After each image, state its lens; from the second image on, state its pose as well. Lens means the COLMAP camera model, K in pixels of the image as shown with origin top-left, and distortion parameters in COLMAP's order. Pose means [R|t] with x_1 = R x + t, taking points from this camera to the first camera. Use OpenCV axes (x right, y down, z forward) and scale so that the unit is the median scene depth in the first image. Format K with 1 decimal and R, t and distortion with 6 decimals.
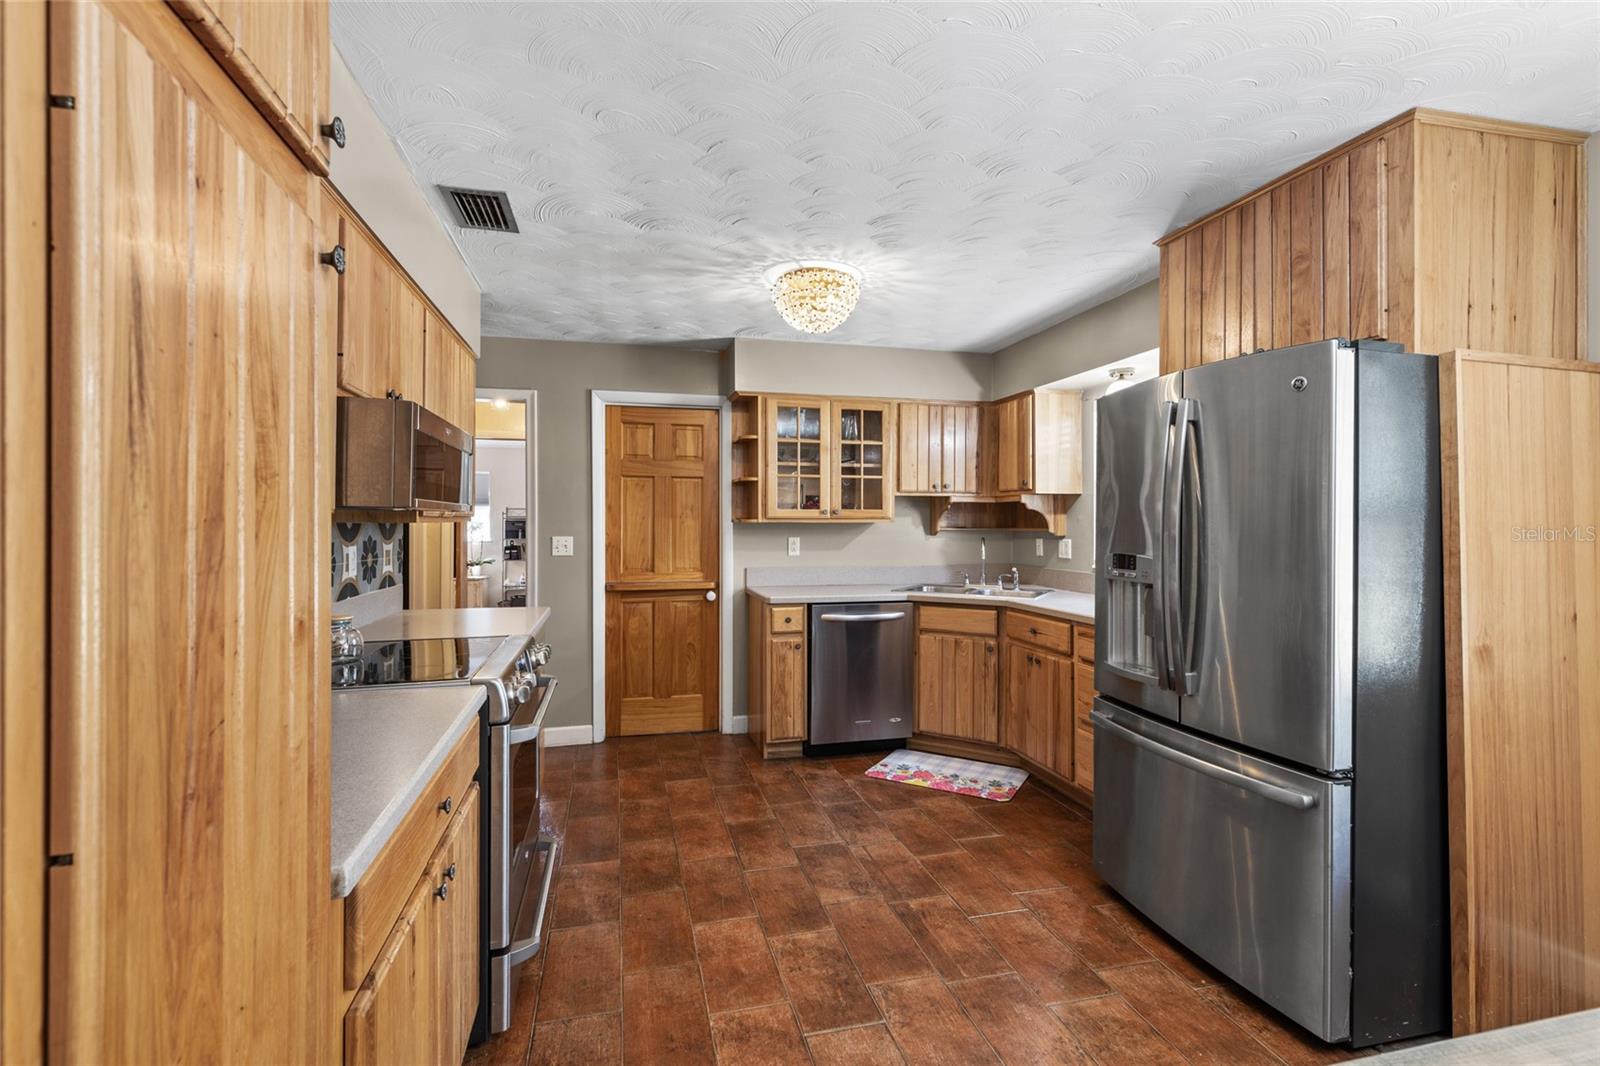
lens RADIAL K [[725.7, 0, 803.8], [0, 725.7, 522.5], [0, 0, 1]] dist [0.006759, -0.001064]
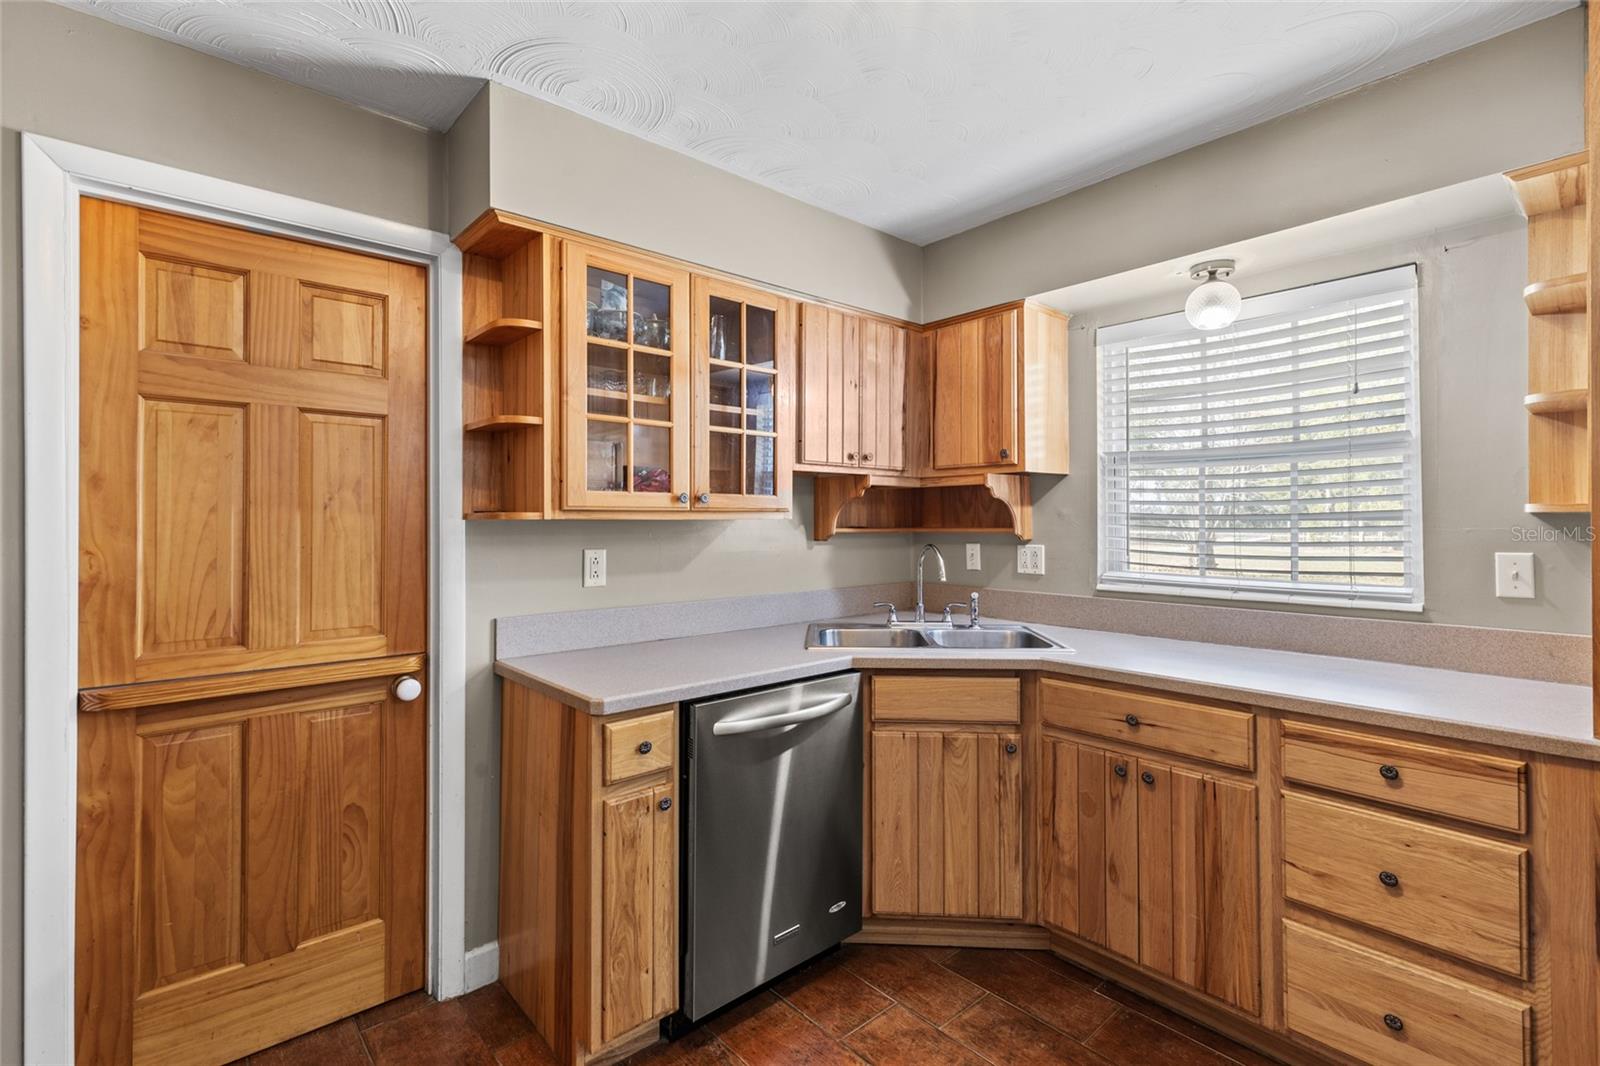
lens RADIAL K [[725.7, 0, 803.0], [0, 725.7, 515.0], [0, 0, 1]] dist [0.006759, -0.001064]
pose [[0.890145, 0.000533, 0.455677, -0.122020], [0.002436, 0.999979, -0.005928, 0.000034], [-0.455671, 0.006387, 0.890125, 0.528676]]
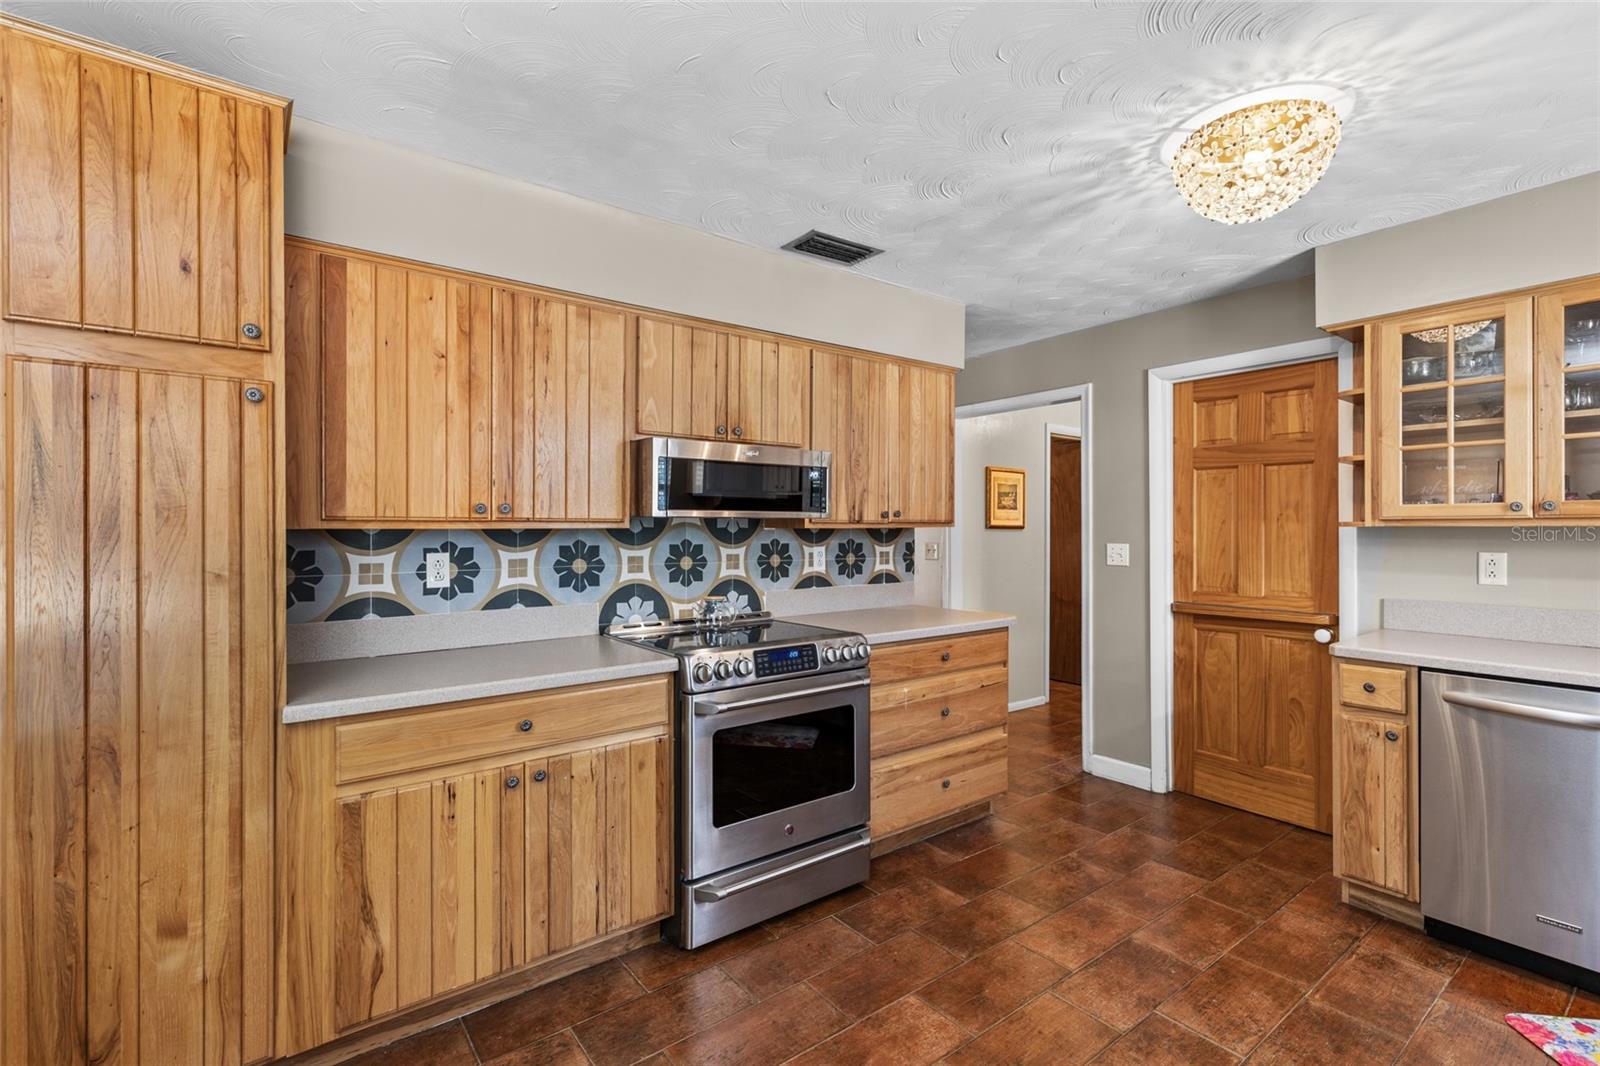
lens RADIAL K [[725.7, 0, 792.6], [0, 725.7, 530.0], [0, 0, 1]] dist [0.006759, -0.001064]
pose [[0.381835, -0.000707, -0.924230, 0.326690], [0.001696, 0.999999, -0.000064, 0.002027], [0.924229, -0.001543, 0.381836, 0.298011]]
